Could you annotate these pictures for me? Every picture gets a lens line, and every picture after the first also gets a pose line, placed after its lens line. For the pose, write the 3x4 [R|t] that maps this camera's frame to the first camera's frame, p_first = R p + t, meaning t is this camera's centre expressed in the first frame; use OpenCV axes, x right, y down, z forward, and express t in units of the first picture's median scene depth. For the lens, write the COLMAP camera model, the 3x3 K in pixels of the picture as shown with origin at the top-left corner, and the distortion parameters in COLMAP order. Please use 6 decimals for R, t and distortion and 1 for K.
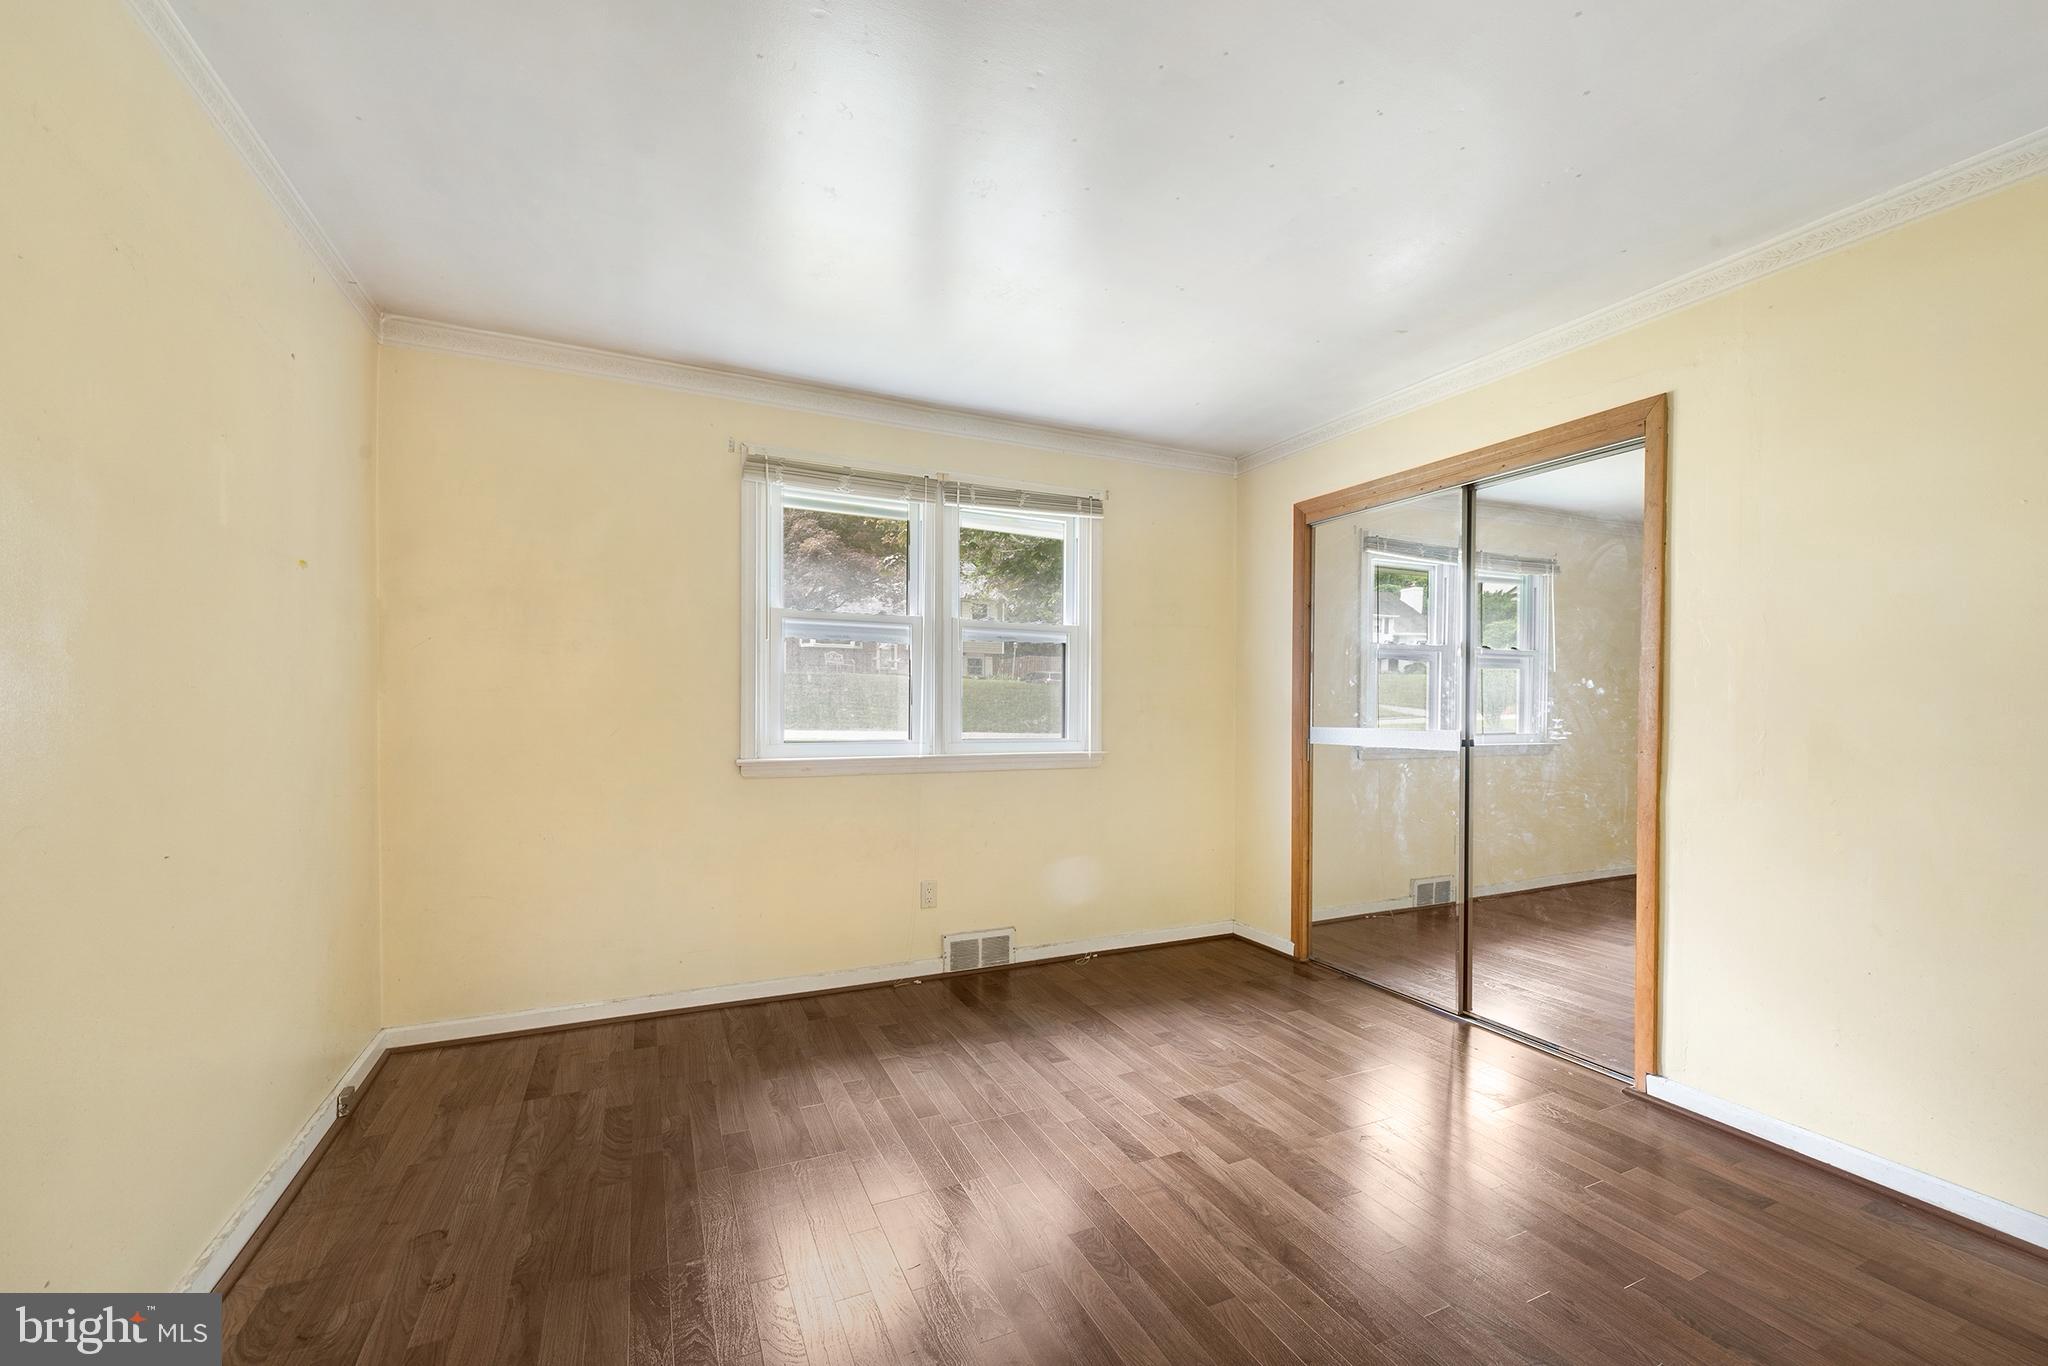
lens RADIAL K [[818.6, 0, 1016.1], [0, 818.6, 697.6], [0, 0, 1]] dist [0.000173, -0.000026]
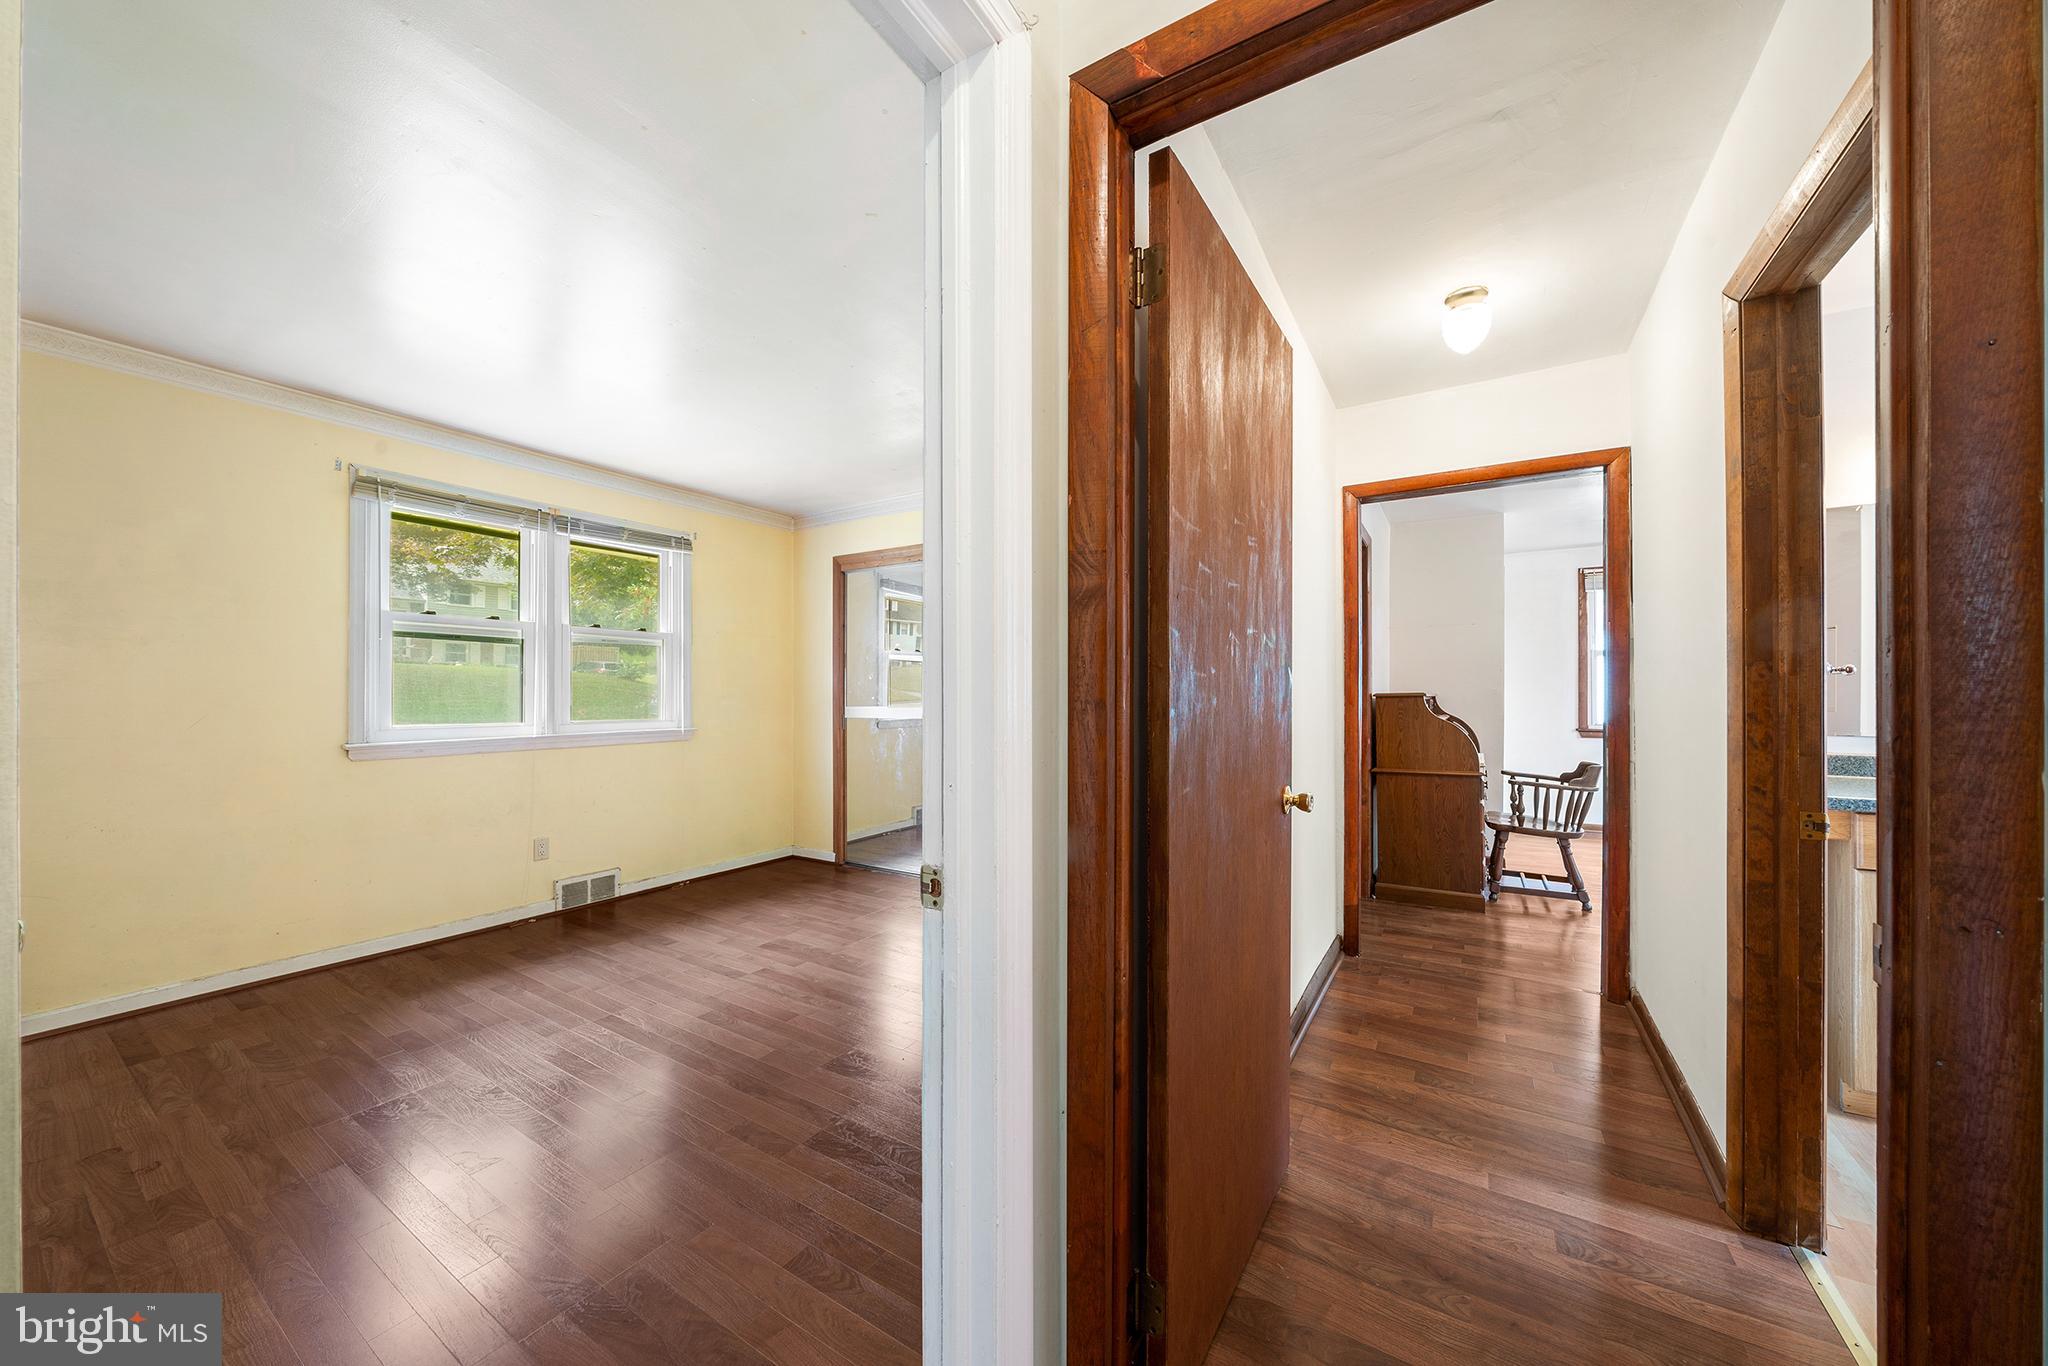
lens RADIAL K [[708.1, 0, 1037.1], [0, 708.1, 691.6], [0, 0, 1]] dist [-0.007134, -0.000226]
pose [[0.825023, -0.008471, 0.565036, -0.091004], [0.004791, 0.999957, 0.007996, -0.000091], [-0.565079, -0.003890, 0.825027, -0.298501]]
